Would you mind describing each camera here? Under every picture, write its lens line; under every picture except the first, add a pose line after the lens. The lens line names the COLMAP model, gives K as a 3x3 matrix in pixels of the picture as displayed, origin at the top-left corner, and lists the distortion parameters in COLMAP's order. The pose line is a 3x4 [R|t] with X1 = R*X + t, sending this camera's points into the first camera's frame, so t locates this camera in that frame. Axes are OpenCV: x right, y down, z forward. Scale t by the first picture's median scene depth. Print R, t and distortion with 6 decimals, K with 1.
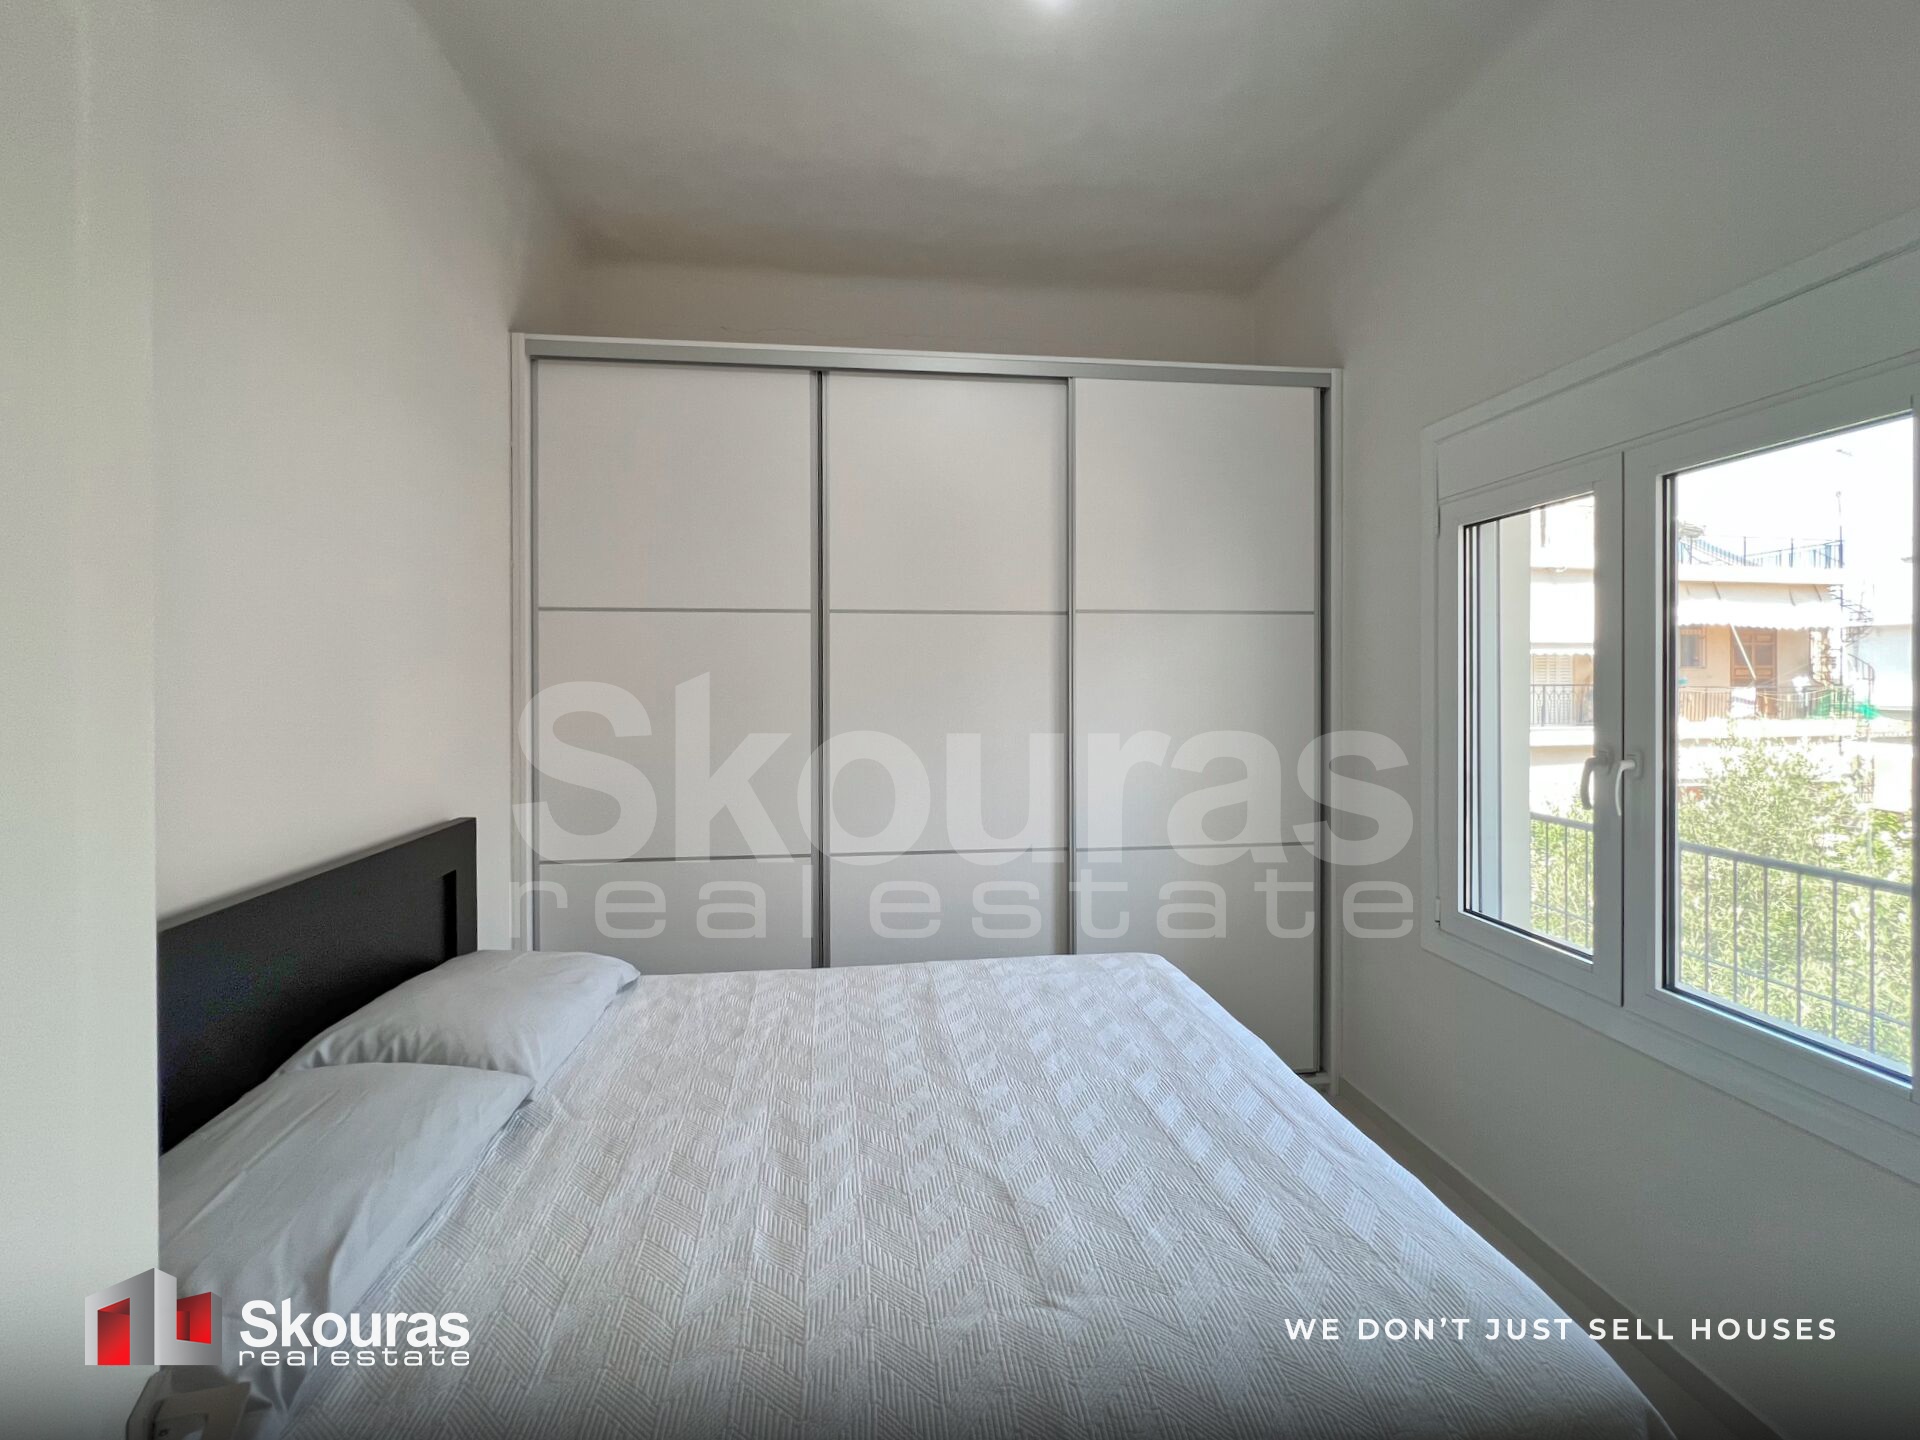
lens RADIAL K [[806.8, 0, 958.7], [0, 806.8, 681.8], [0, 0, 1]] dist [0.000194, -0.000087]
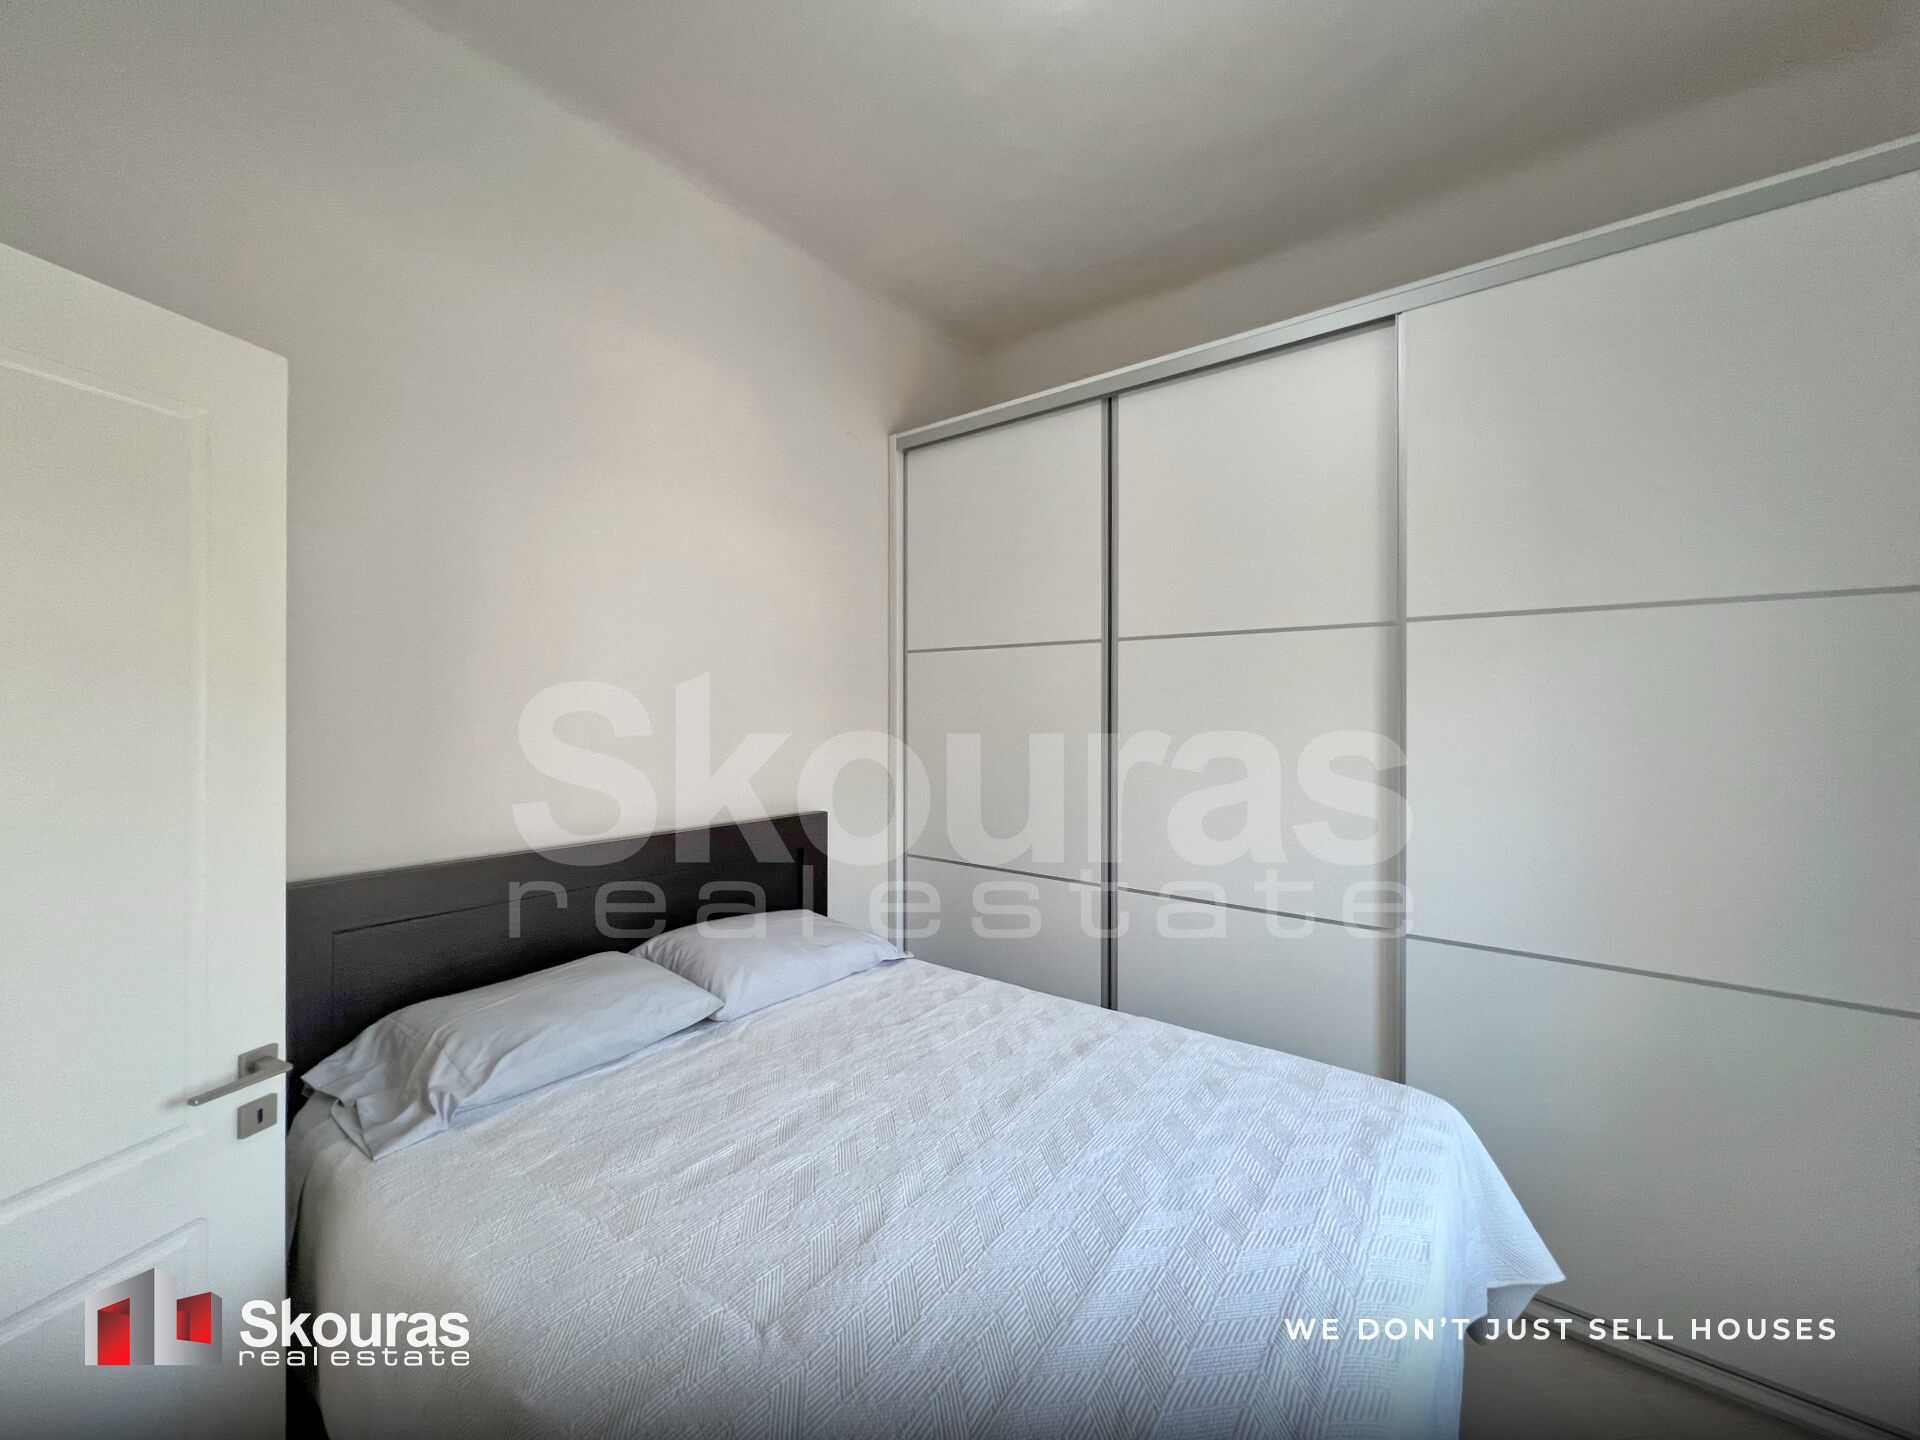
lens RADIAL K [[789.1, 0, 959.9], [0, 789.1, 710.3], [0, 0, 1]] dist [-0.001261, -0.000086]
pose [[0.707838, 0.005488, -0.706353, 0.575015], [-0.004780, 0.999984, 0.002979, -0.005270], [0.706358, 0.001268, 0.707853, 0.278489]]
